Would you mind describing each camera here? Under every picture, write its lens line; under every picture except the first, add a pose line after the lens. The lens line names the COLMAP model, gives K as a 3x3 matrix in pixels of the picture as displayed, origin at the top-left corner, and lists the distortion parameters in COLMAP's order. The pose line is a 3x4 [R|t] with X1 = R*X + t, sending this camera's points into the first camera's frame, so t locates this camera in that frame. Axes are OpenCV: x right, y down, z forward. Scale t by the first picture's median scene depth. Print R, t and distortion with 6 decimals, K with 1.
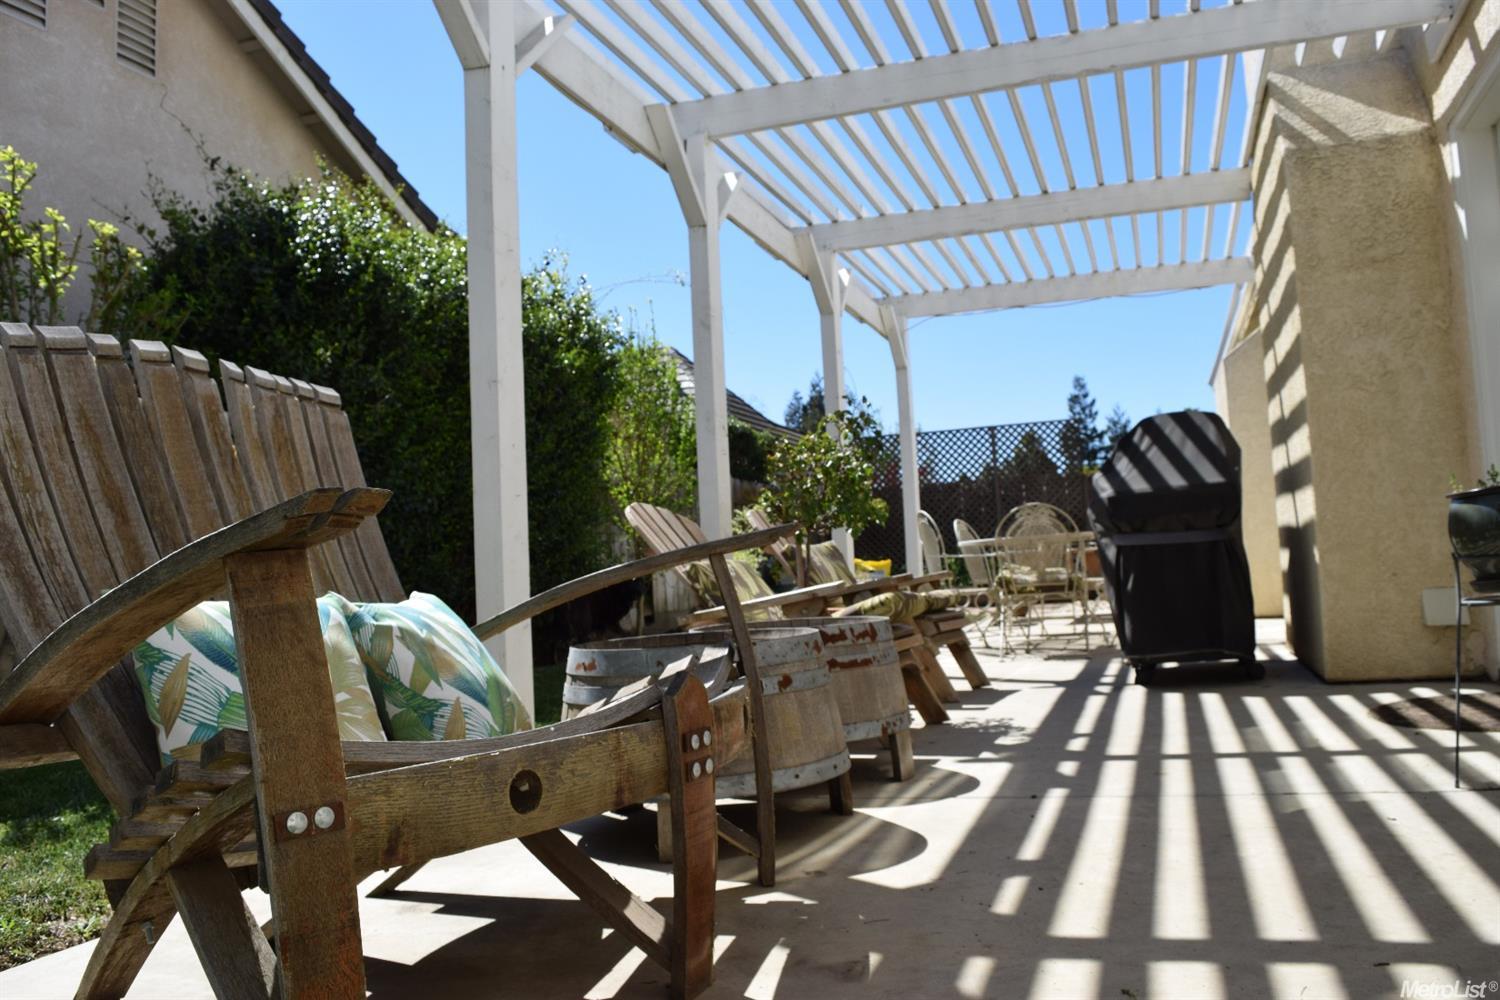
lens RADIAL K [[1168.6, 0, 753.3], [0, 1168.6, 495.8], [0, 0, 1]] dist [-0.079099, -0.003647]
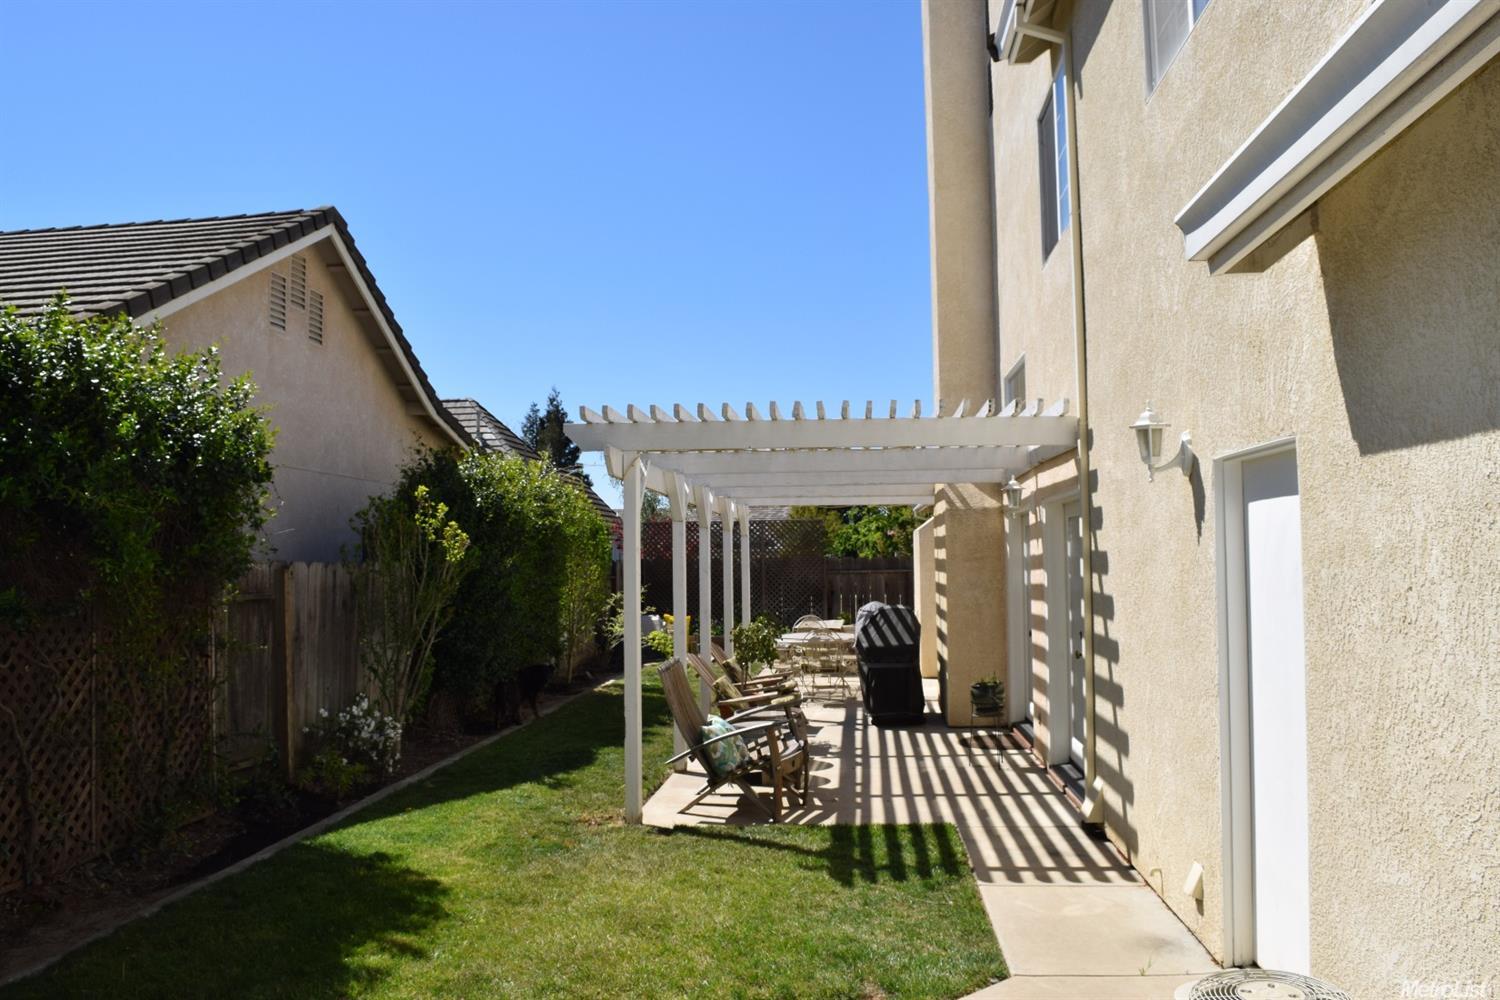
lens RADIAL K [[1168.6, 0, 747.9], [0, 1168.6, 502.8], [0, 0, 1]] dist [-0.079099, -0.003647]
pose [[0.969278, 0.049273, 0.240983, -0.560058], [-0.051449, 0.998672, 0.002742, -0.310796], [-0.240527, -0.015056, 0.970526, -1.355613]]
